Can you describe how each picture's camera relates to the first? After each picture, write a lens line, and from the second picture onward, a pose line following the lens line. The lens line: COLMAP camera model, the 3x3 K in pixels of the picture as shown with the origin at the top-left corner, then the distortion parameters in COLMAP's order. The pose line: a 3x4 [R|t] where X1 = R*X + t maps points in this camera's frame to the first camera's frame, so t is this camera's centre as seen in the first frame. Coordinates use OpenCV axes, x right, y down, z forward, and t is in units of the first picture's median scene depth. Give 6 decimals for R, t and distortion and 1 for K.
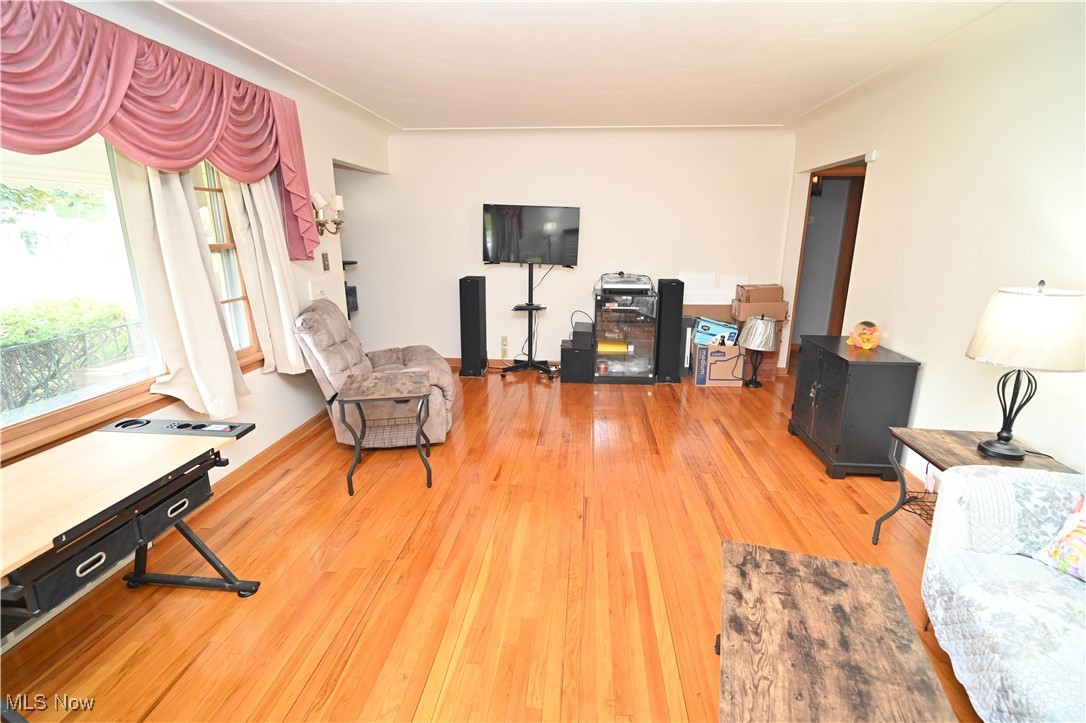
lens RADIAL K [[506.9, 0, 546.0], [0, 506.9, 365.1], [0, 0, 1]] dist [-0.009703, -0.000893]
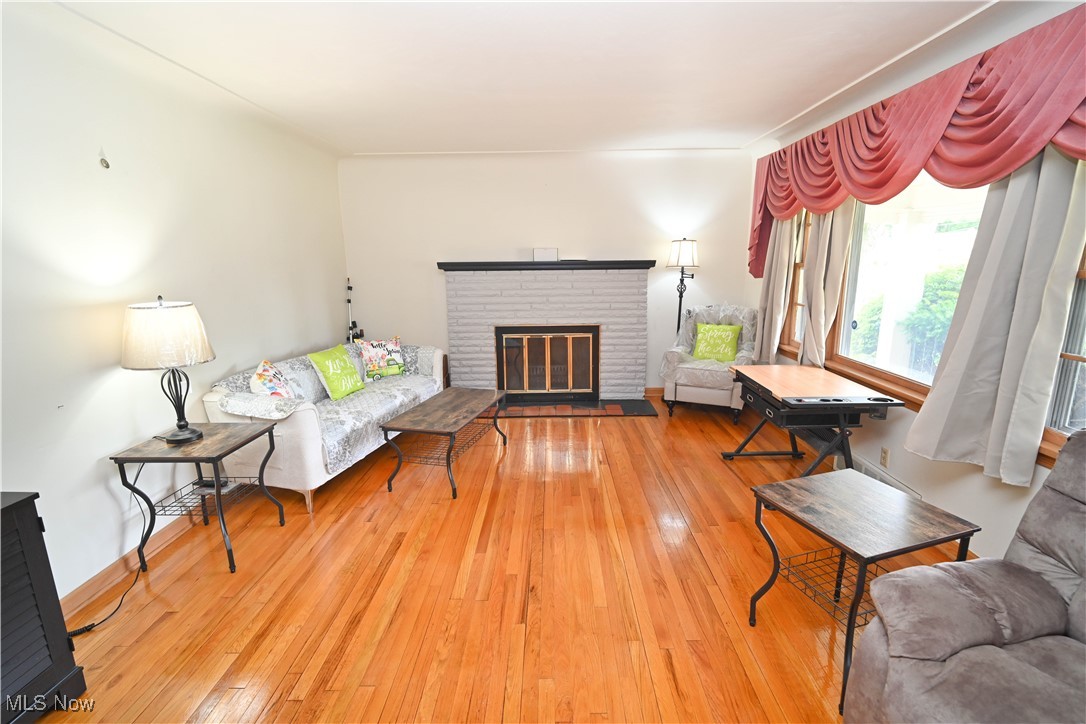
lens RADIAL K [[496.8, 0, 551.1], [0, 496.8, 365.9], [0, 0, 1]] dist [-0.009409, -0.000623]
pose [[-0.996515, 0.023389, -0.080062, 0.082797], [-0.015352, 0.892043, 0.451690, -0.358881], [0.081984, 0.451345, -0.888576, 1.387886]]
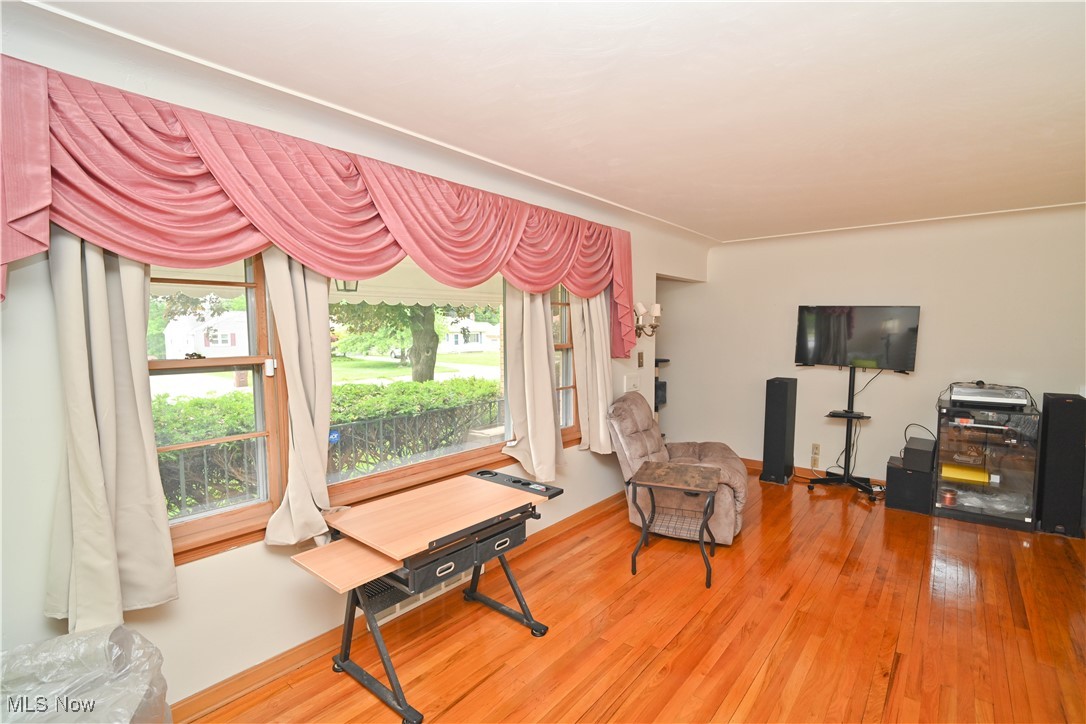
lens RADIAL K [[496.8, 0, 551.1], [0, 496.8, 365.9], [0, 0, 1]] dist [-0.009409, -0.000623]
pose [[0.824895, 0.033741, -0.564278, 0.046369], [-0.138591, 0.979823, -0.144012, 0.000237], [0.548033, 0.196998, 0.812927, -0.035301]]
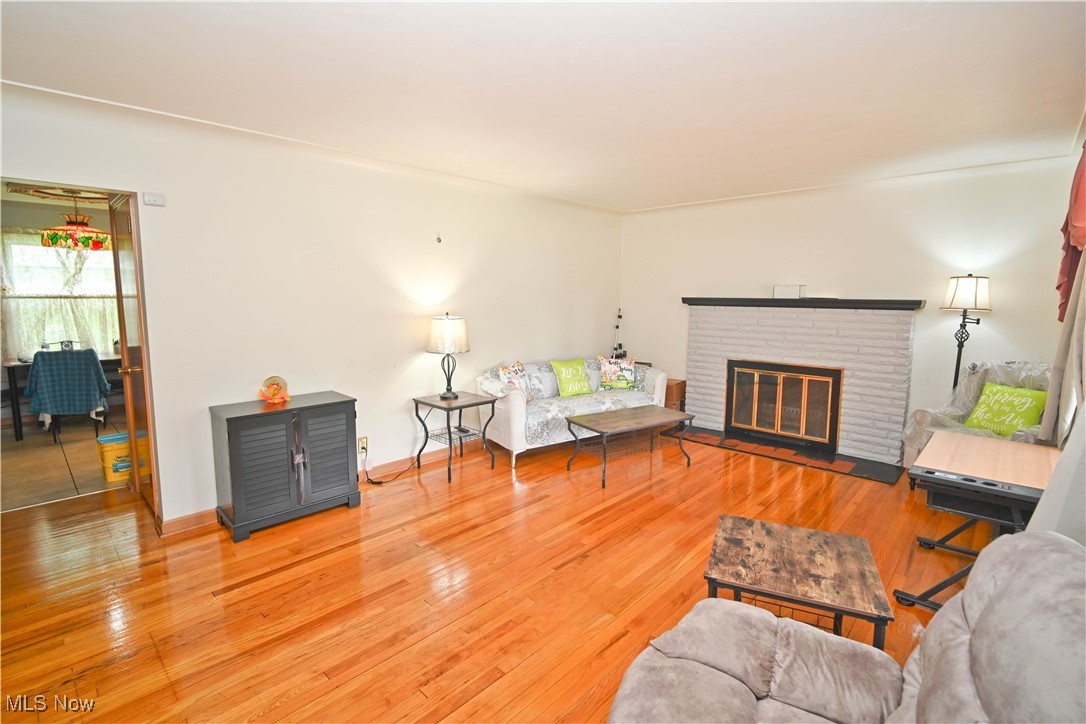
lens RADIAL K [[499.5, 0, 548.7], [0, 499.5, 351.4], [0, 0, 1]] dist [-0.001650, -0.000374]
pose [[-0.789524, -0.079370, 0.608566, -0.415151], [0.146860, 0.938359, 0.312911, -0.384069], [-0.595889, 0.336425, -0.729201, 1.465334]]
